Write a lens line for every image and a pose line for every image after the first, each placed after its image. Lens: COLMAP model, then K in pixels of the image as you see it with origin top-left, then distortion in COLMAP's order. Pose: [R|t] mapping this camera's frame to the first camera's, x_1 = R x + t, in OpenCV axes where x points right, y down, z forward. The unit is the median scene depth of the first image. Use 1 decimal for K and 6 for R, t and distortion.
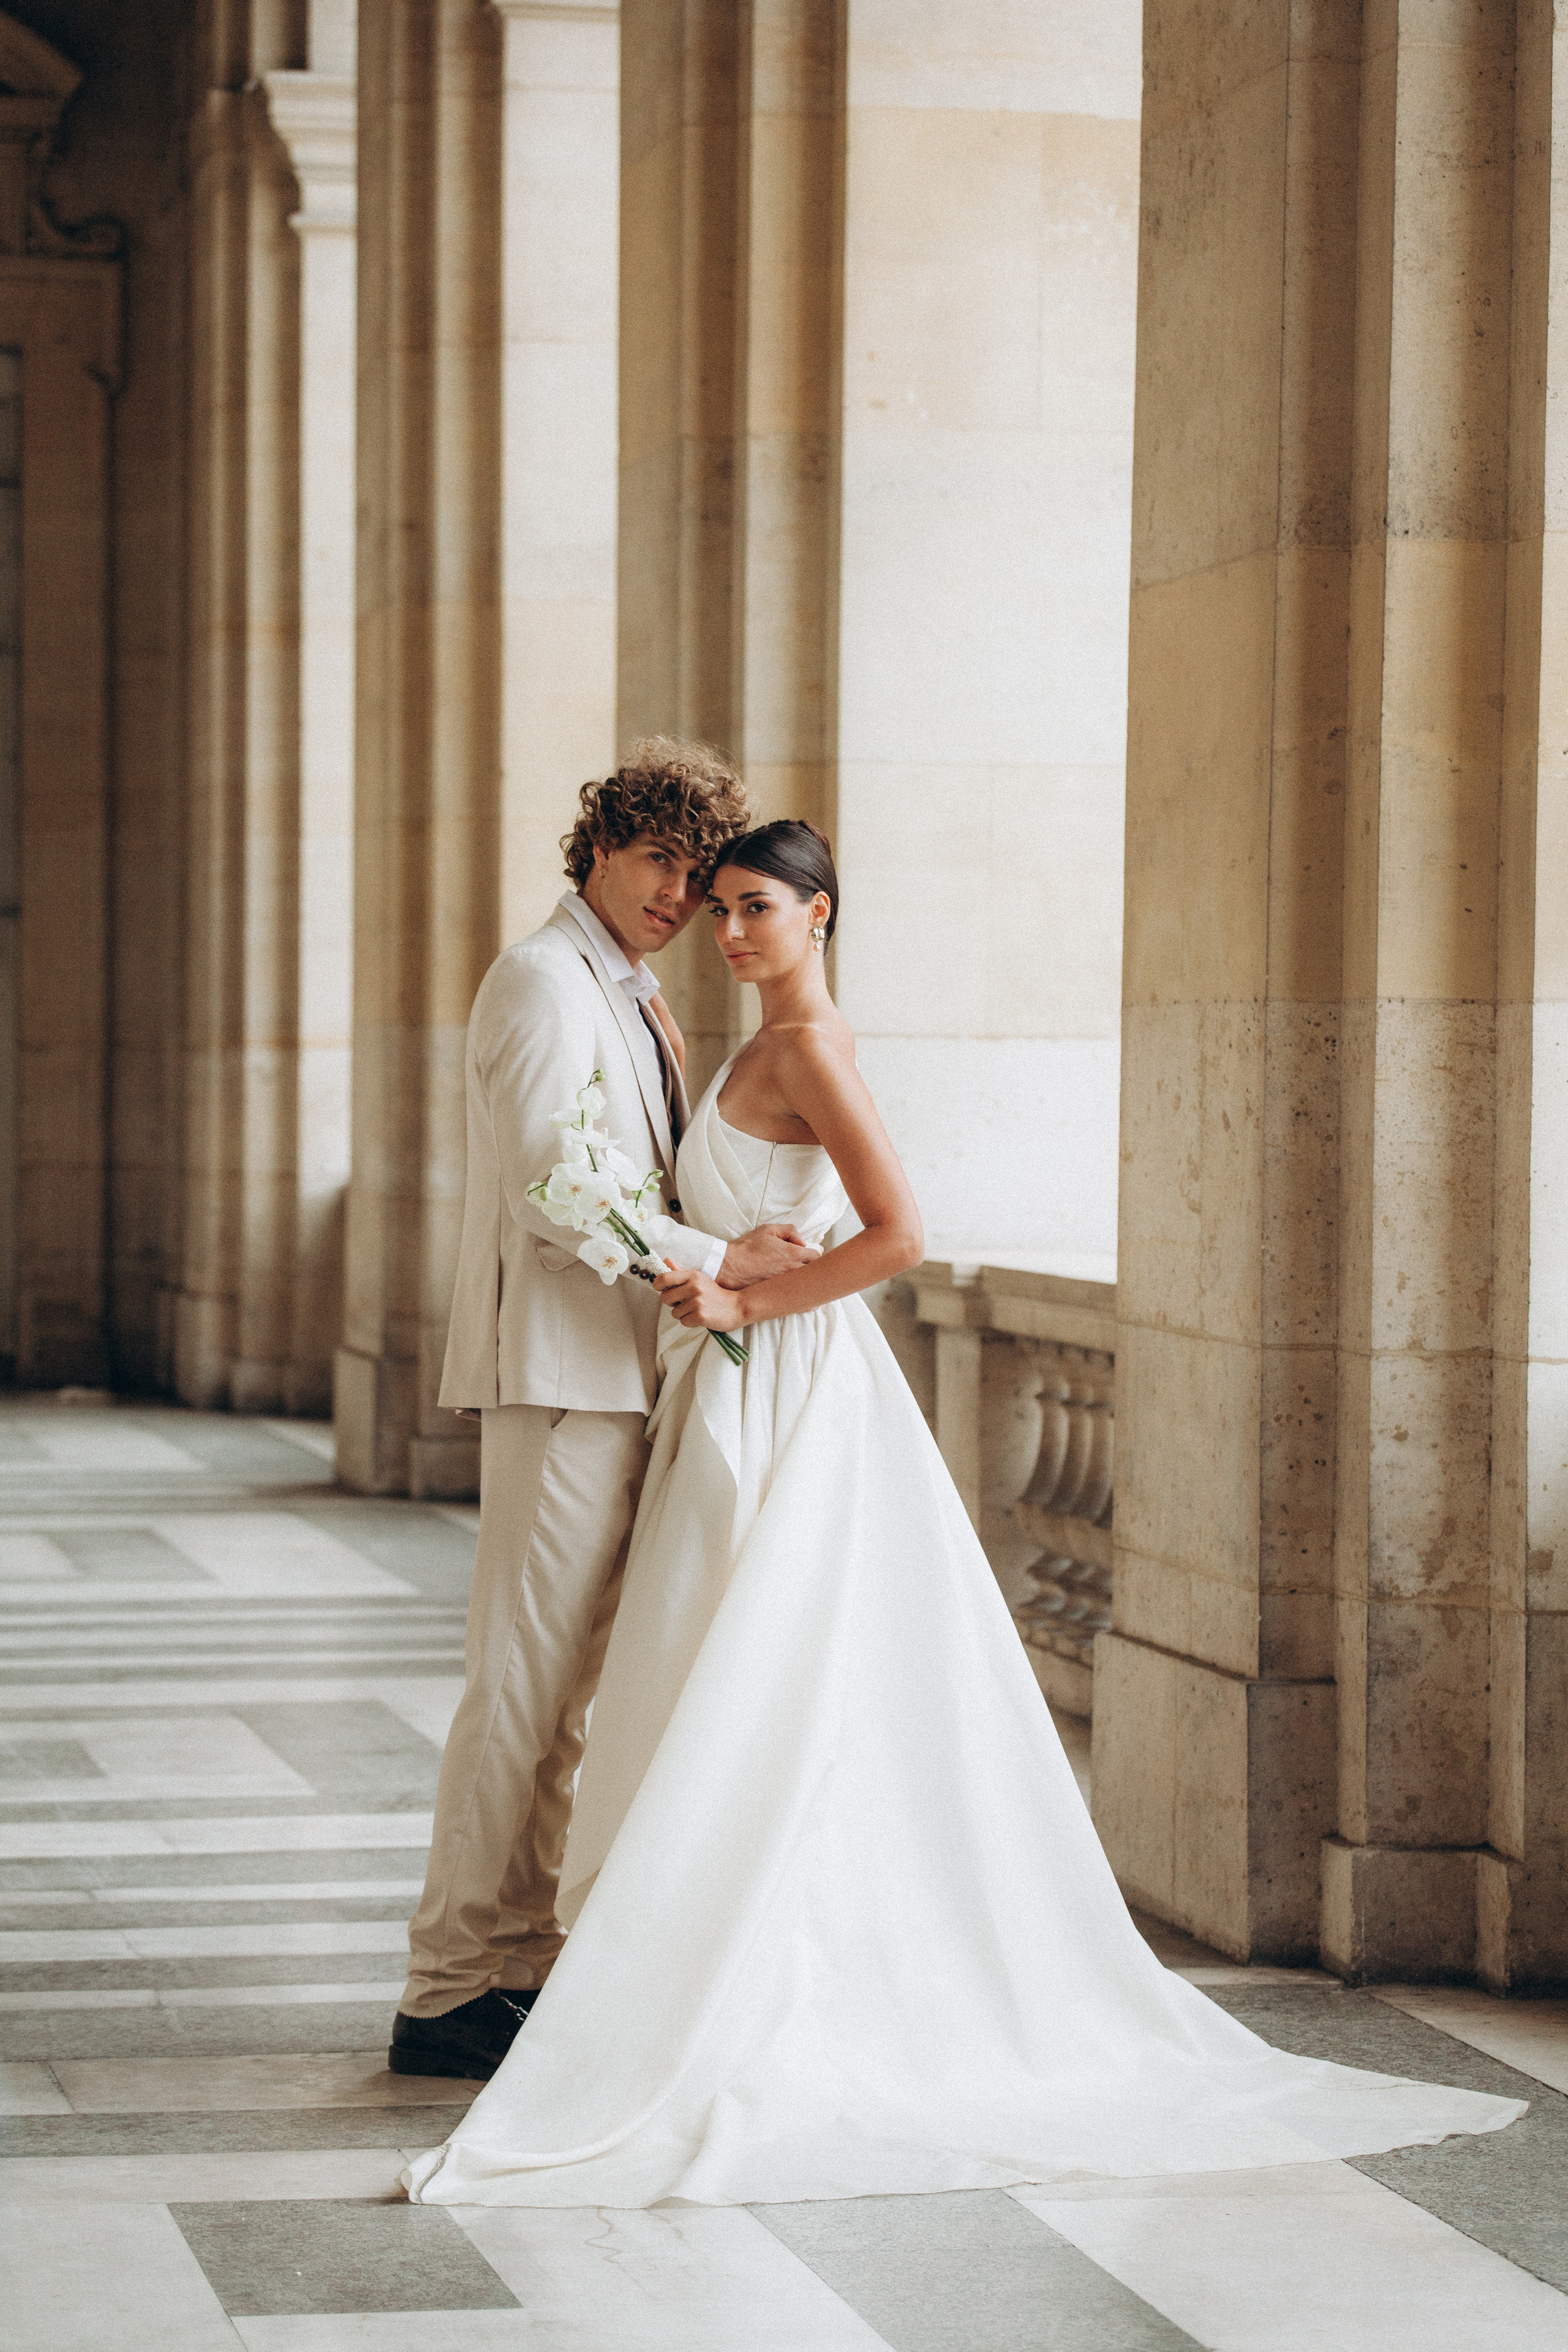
lens RADIAL K [[5406.8, 0, 784.0], [0, 5406.8, 1176.0], [0, 0, 1]] dist [0.901461, -9.600557]
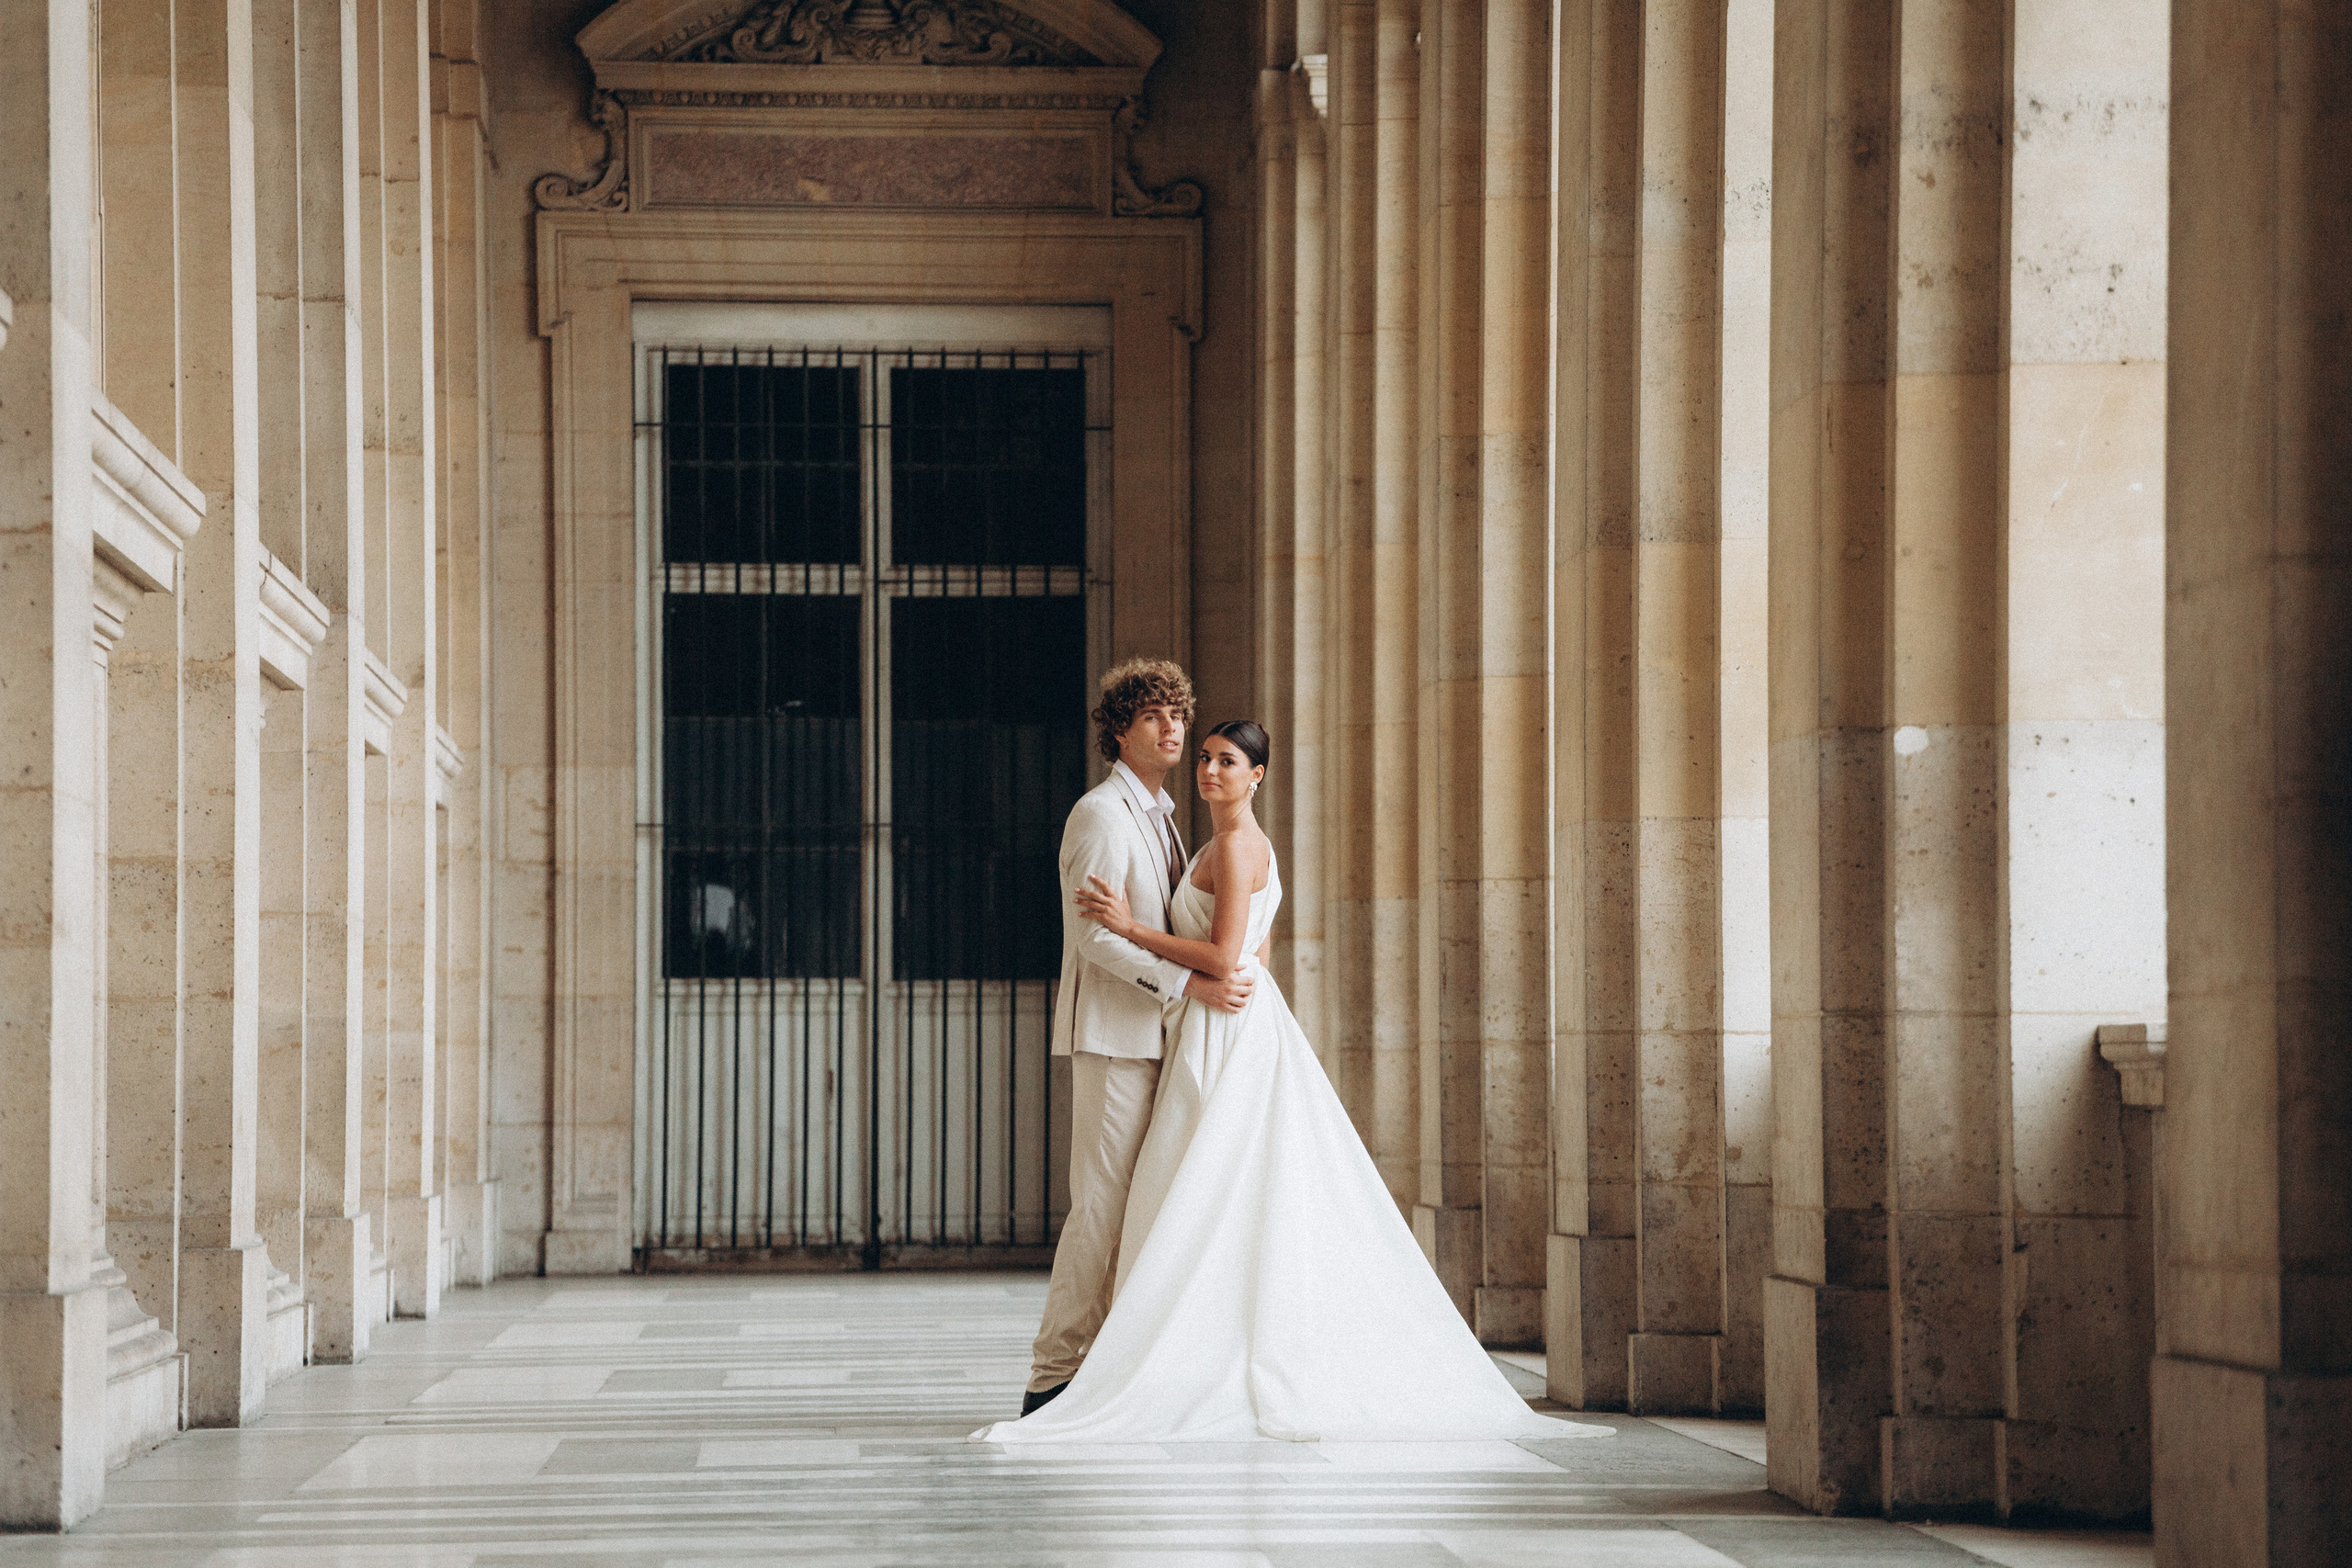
lens RADIAL K [[9492.3, 0, 1176.0], [0, 9492.3, 784.0], [0, 0, 1]] dist [2.164495, -0.335194]
pose [[0.981046, -0.021052, -0.192628, 0.520649], [0.009132, 0.997999, -0.062560, 0.135185], [0.193560, 0.059615, 0.979276, -1.835834]]
